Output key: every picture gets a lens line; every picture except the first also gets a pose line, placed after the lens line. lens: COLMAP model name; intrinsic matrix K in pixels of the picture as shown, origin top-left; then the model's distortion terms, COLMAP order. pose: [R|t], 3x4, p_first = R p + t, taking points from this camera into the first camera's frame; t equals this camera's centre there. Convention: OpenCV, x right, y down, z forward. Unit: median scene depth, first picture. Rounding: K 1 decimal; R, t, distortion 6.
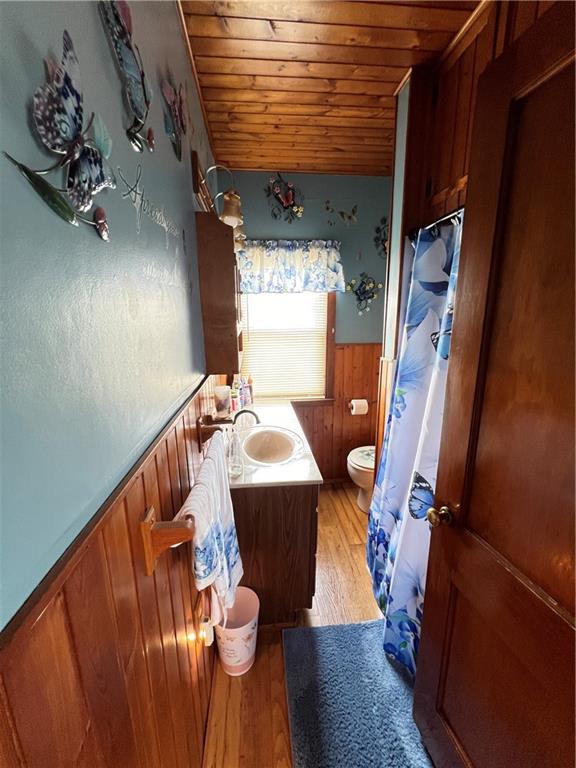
lens RADIAL K [[306.5, 0, 286.6], [0, 306.5, 382.4], [0, 0, 1]] dist [0.000304, -0.000078]
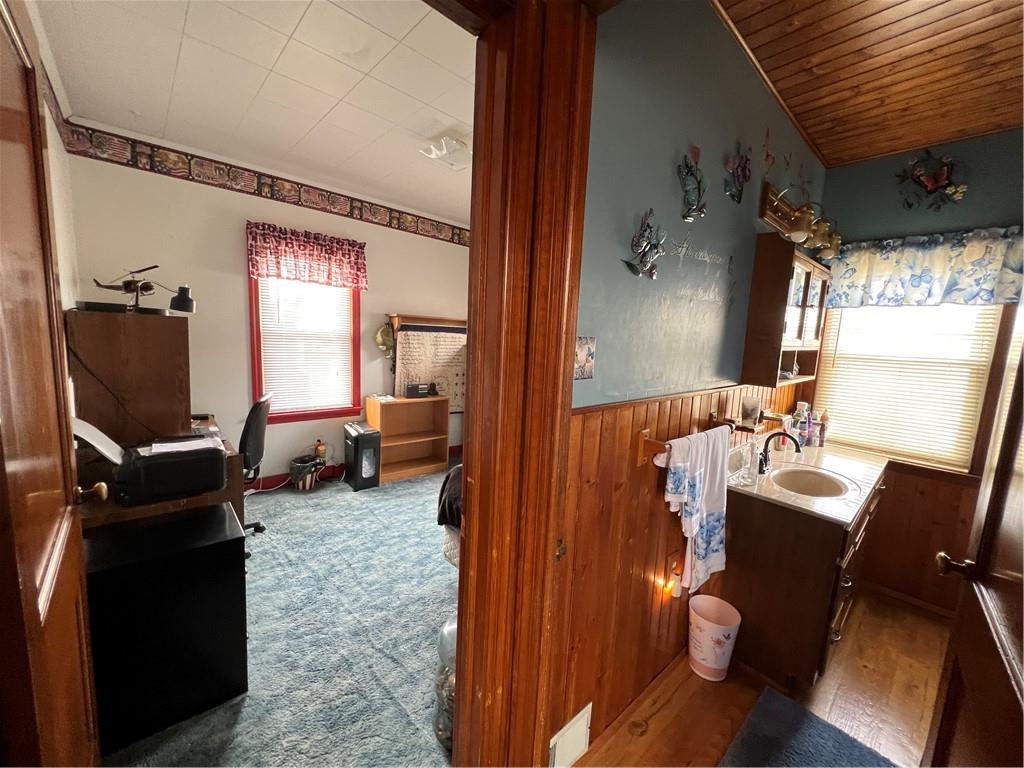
lens RADIAL K [[408.7, 0, 514.7], [0, 408.7, 384.4], [0, 0, 1]] dist [0.000304, -0.000078]
pose [[0.595573, 0.141413, -0.790756, 0.333193], [-0.223526, 0.974680, 0.005952, 0.123900], [0.771575, 0.173210, 0.612103, -0.379846]]
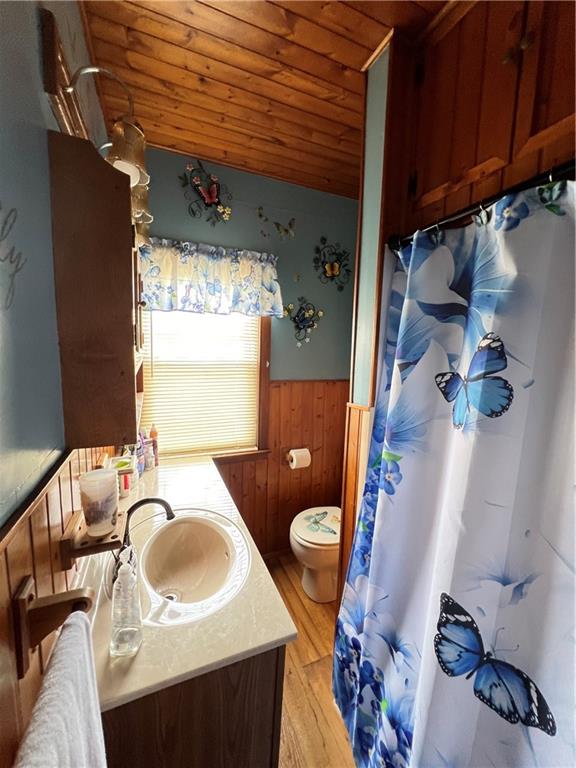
lens RADIAL K [[306.5, 0, 287.5], [0, 306.5, 381.8], [0, 0, 1]] dist [0.000304, -0.000078]
pose [[0.954267, 0.002559, 0.298945, -0.056808], [0.027804, 0.994870, -0.097271, -0.068407], [-0.297660, 0.101134, 0.949300, 0.356943]]
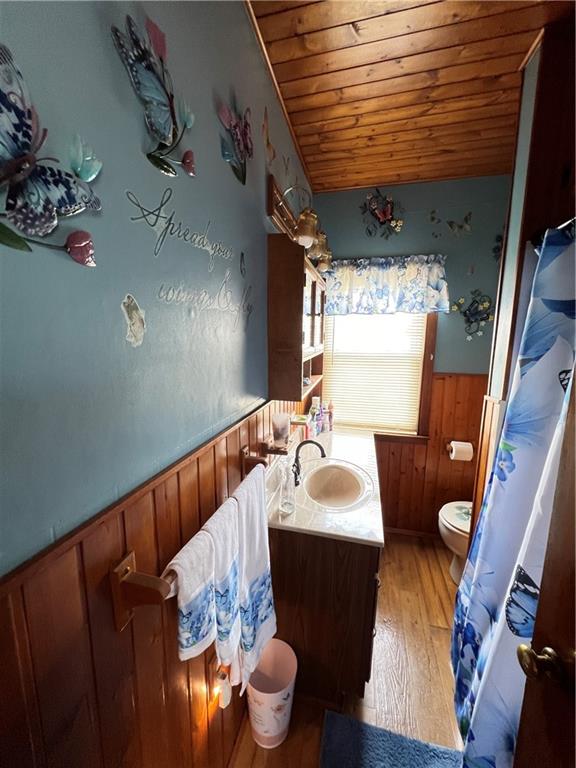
lens RADIAL K [[306.5, 0, 287.3], [0, 306.5, 382.2], [0, 0, 1]] dist [0.000304, -0.000078]
pose [[0.939836, 0.071302, -0.334101, 0.098002], [-0.091841, 0.994708, -0.046064, -0.035626], [0.329049, 0.073977, 0.941411, 0.102604]]
